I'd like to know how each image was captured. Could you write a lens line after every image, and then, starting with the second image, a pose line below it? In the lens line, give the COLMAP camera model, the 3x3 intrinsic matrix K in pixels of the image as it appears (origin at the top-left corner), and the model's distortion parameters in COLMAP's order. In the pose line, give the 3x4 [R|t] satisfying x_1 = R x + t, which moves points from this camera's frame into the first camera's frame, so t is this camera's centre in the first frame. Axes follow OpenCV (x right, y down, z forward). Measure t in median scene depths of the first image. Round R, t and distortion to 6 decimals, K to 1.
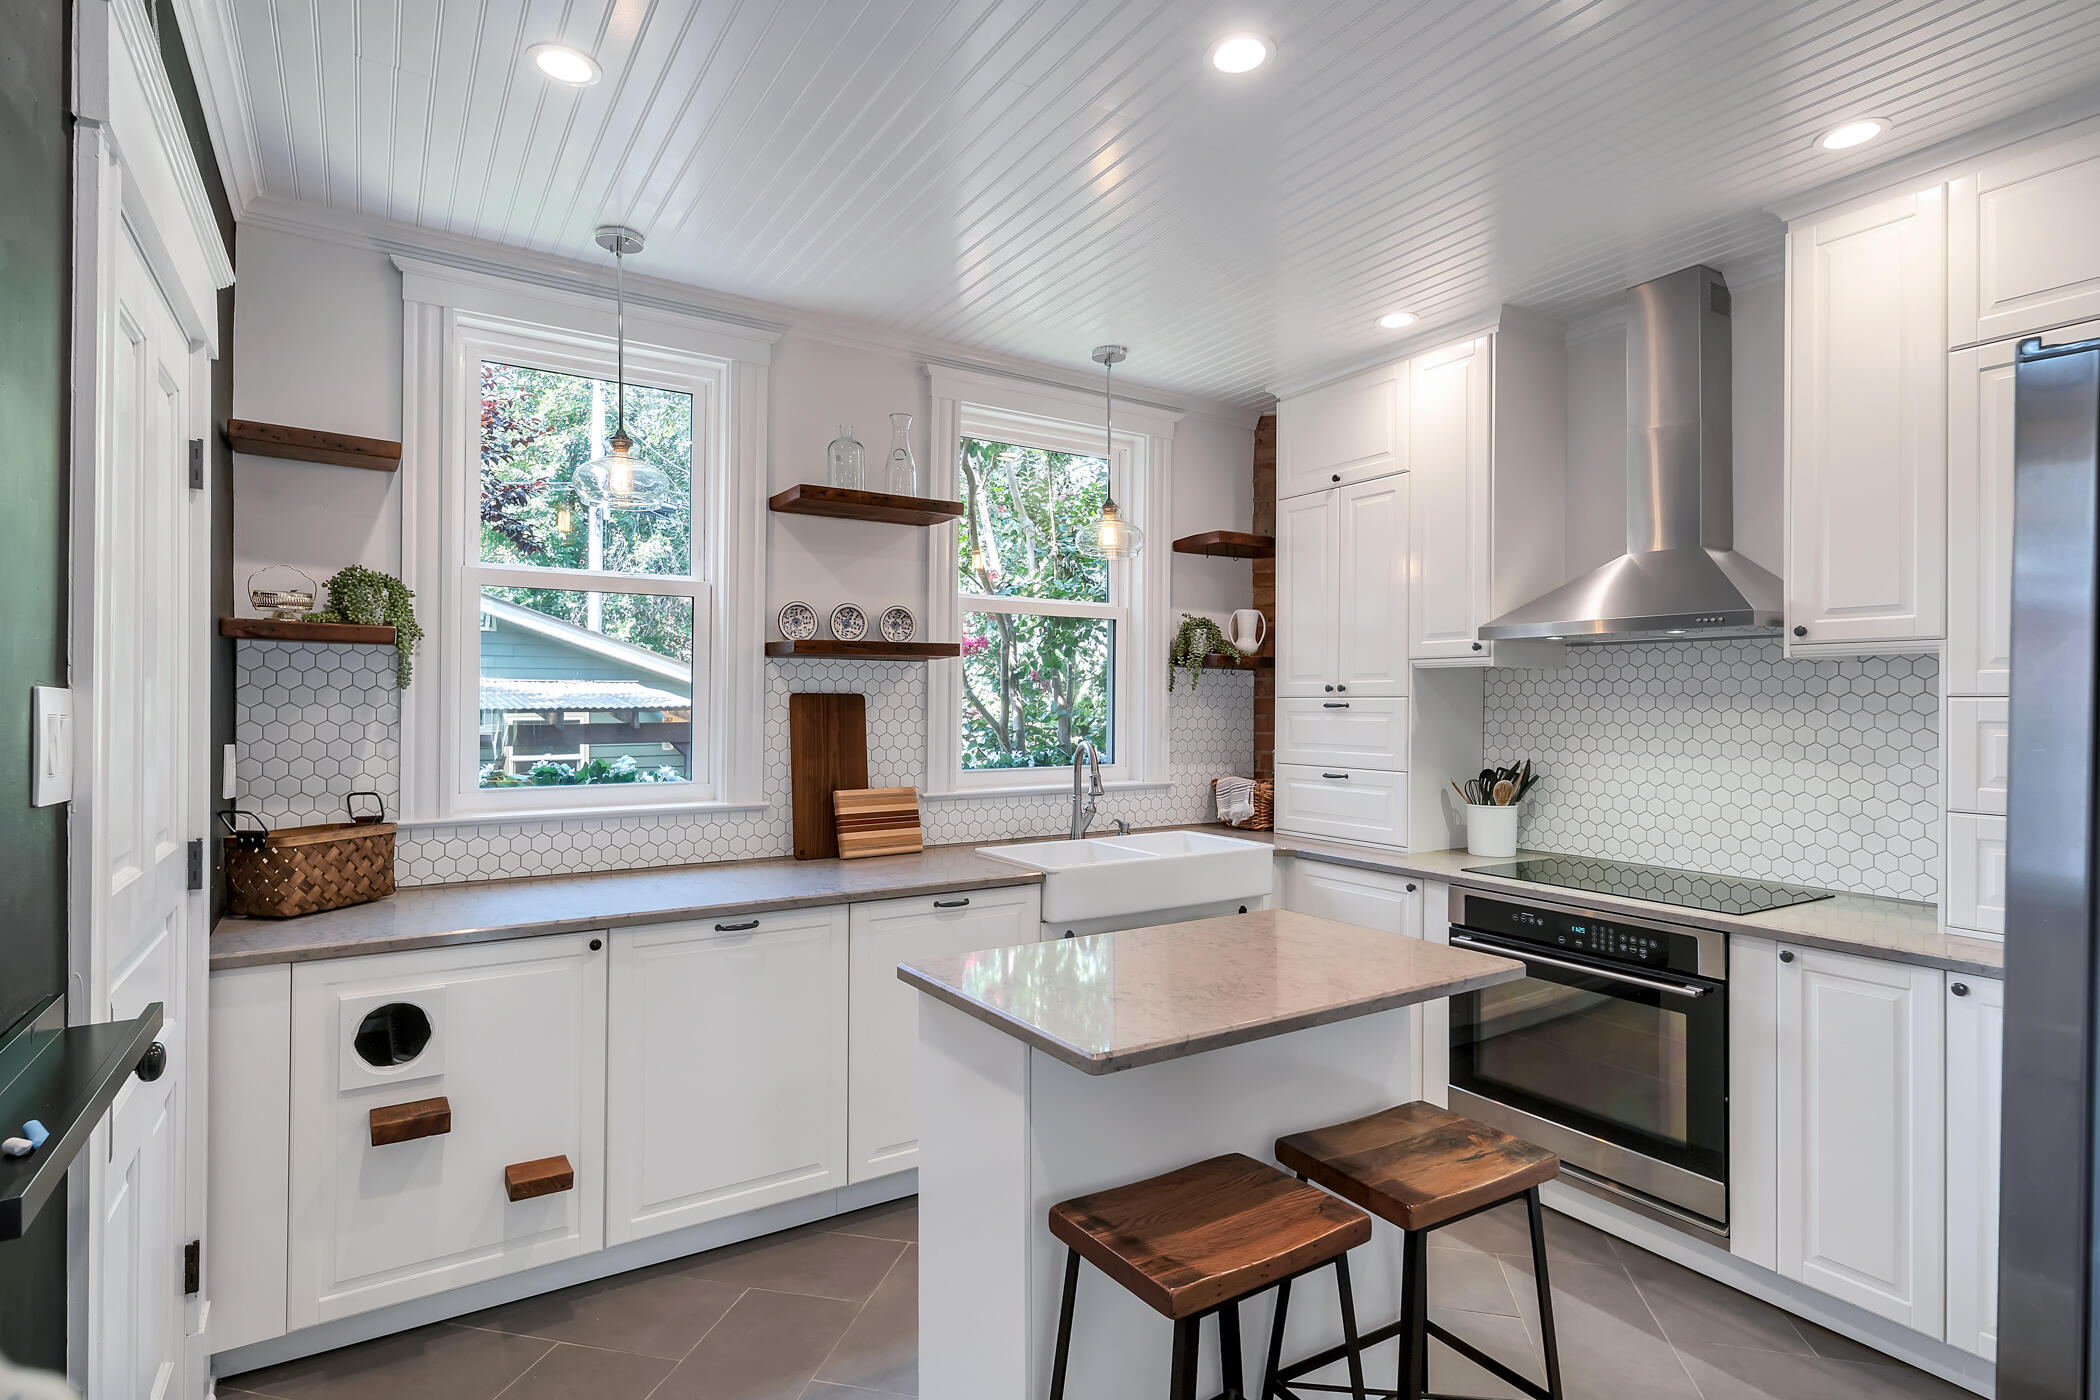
lens RADIAL K [[1053.0, 0, 1044.9], [0, 1053.0, 697.0], [0, 0, 1]] dist [0.000283, -0.000266]
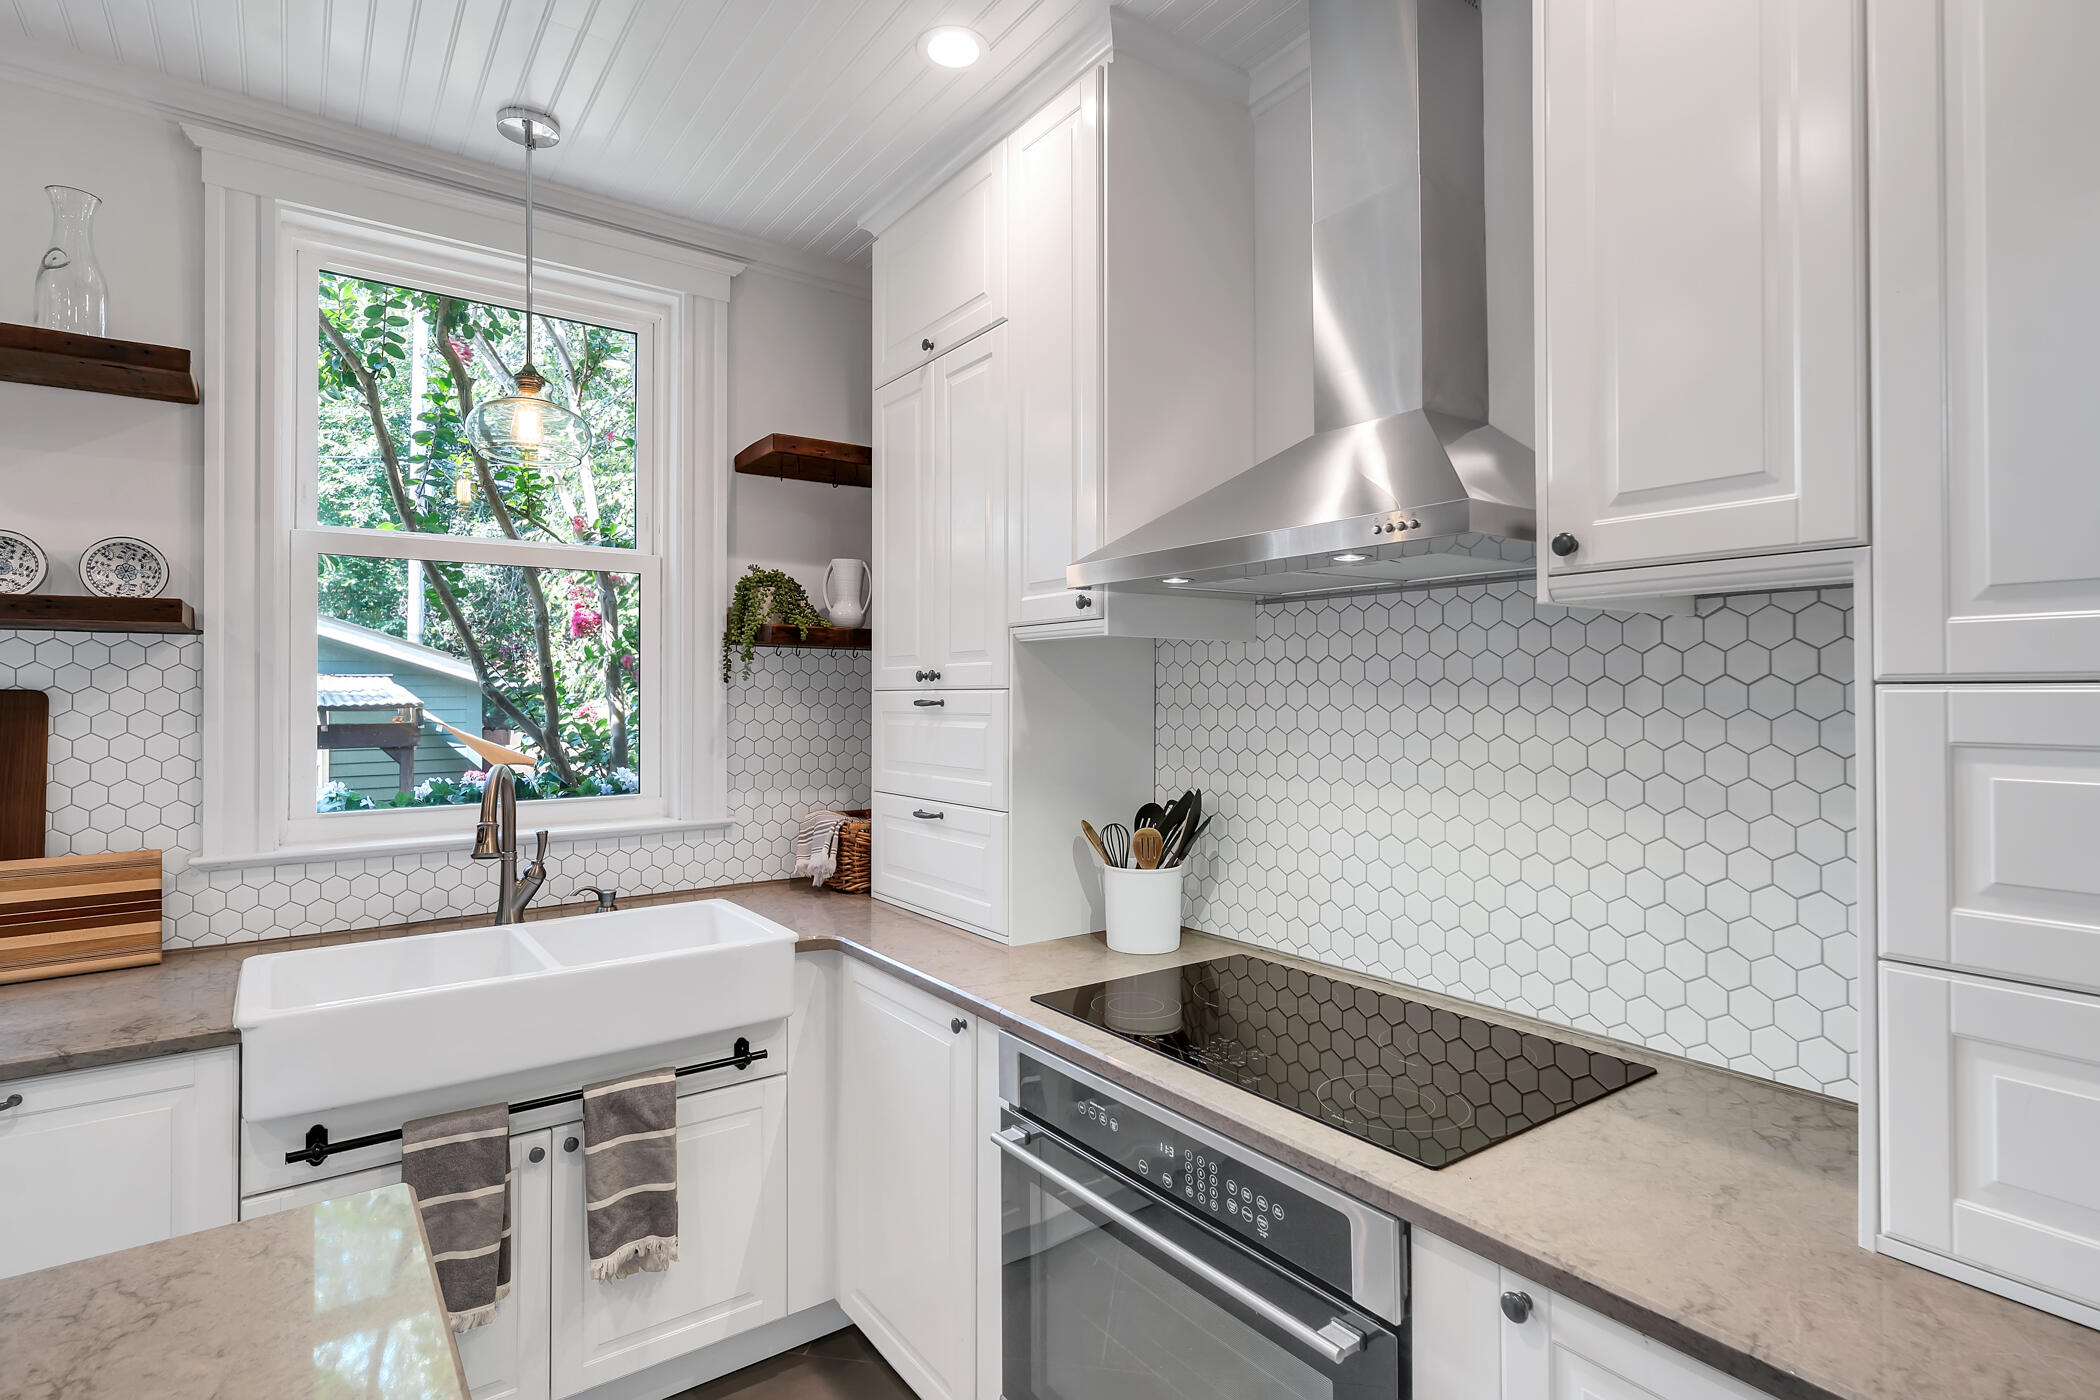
lens RADIAL K [[1030.9, 0, 1053.0], [0, 1030.9, 677.4], [0, 0, 1]] dist [-0.000519, 0.000292]
pose [[0.997975, -0.005763, 0.063350, 0.347325], [0.006449, 0.999923, -0.010626, -0.000221], [-0.063284, 0.011013, 0.997935, 0.420174]]
